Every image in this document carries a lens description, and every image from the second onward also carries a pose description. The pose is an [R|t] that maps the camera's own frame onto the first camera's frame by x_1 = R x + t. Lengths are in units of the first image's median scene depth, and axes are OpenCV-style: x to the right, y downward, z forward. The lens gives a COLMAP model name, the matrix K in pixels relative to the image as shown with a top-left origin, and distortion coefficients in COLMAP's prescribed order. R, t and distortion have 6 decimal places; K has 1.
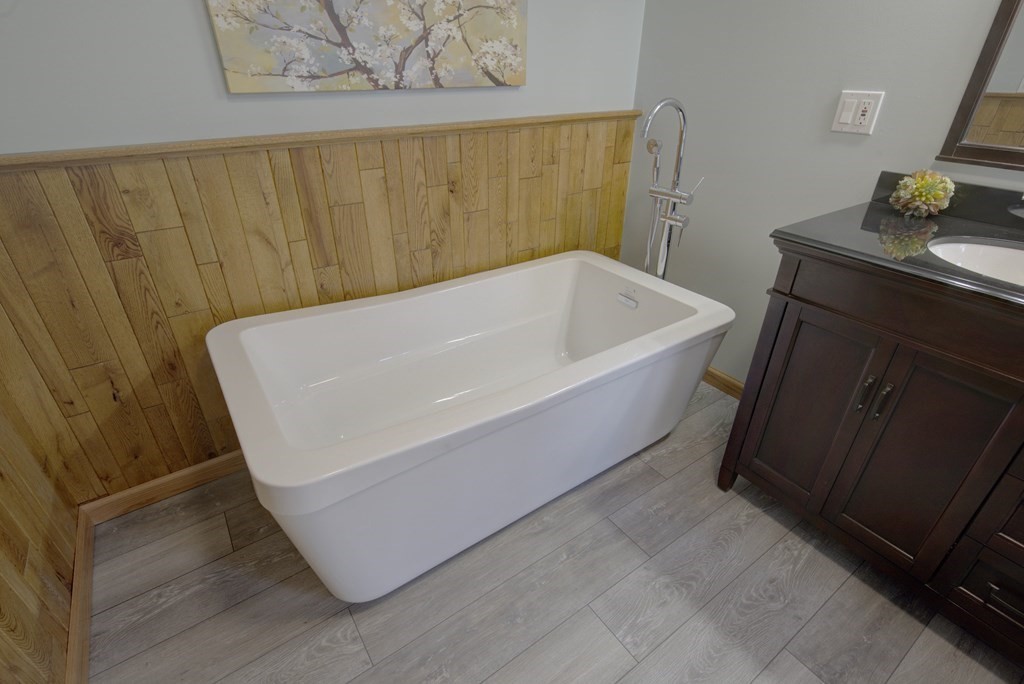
lens RADIAL K [[494.1, 0, 506.7], [0, 494.1, 345.6], [0, 0, 1]] dist [-0.003265, -0.000540]
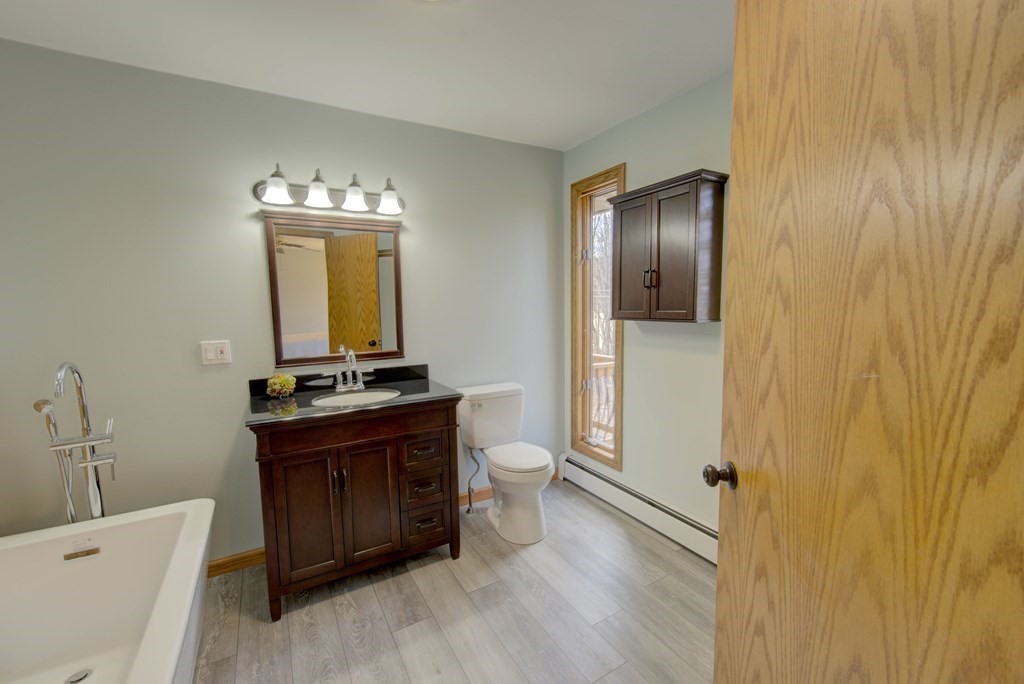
lens RADIAL K [[413.7, 0, 515.7], [0, 413.7, 344.9], [0, 0, 1]] dist [0.001600, -0.002212]
pose [[0.056710, -0.096530, 0.993713, -0.592340], [0.513064, 0.856654, 0.053936, -0.065512], [-0.856475, 0.506779, 0.098107, 0.012369]]
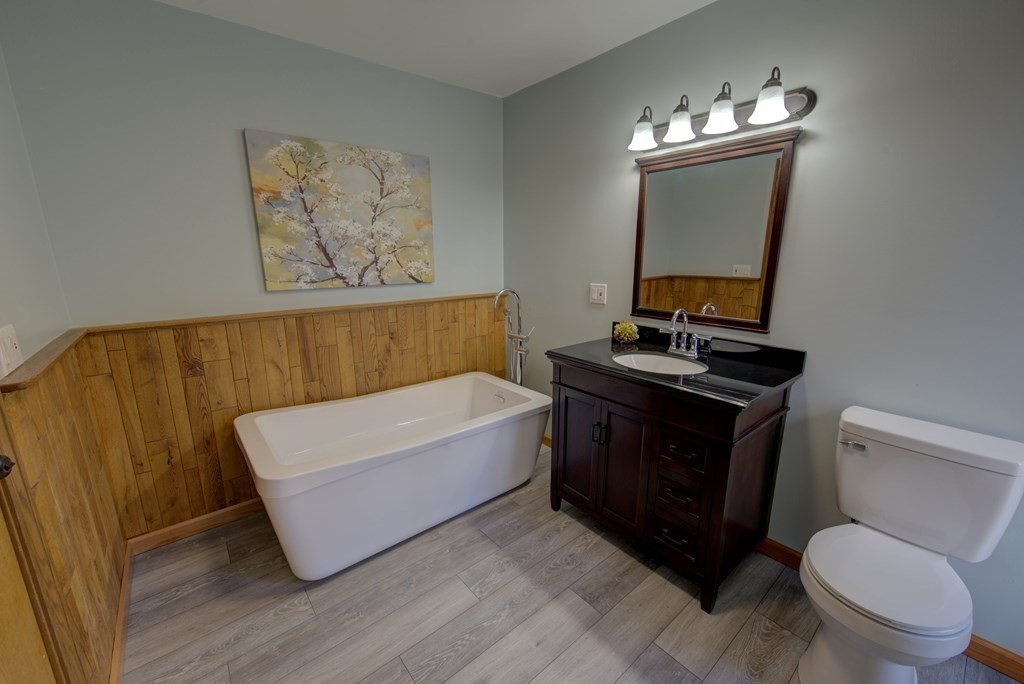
lens RADIAL K [[413.7, 0, 511.0], [0, 413.7, 344.6], [0, 0, 1]] dist [0.001600, -0.002212]
pose [[0.996372, -0.025186, 0.081298, 0.229287], [0.048141, 0.954501, -0.294296, 0.191294], [-0.070187, 0.297142, 0.952250, -0.494106]]
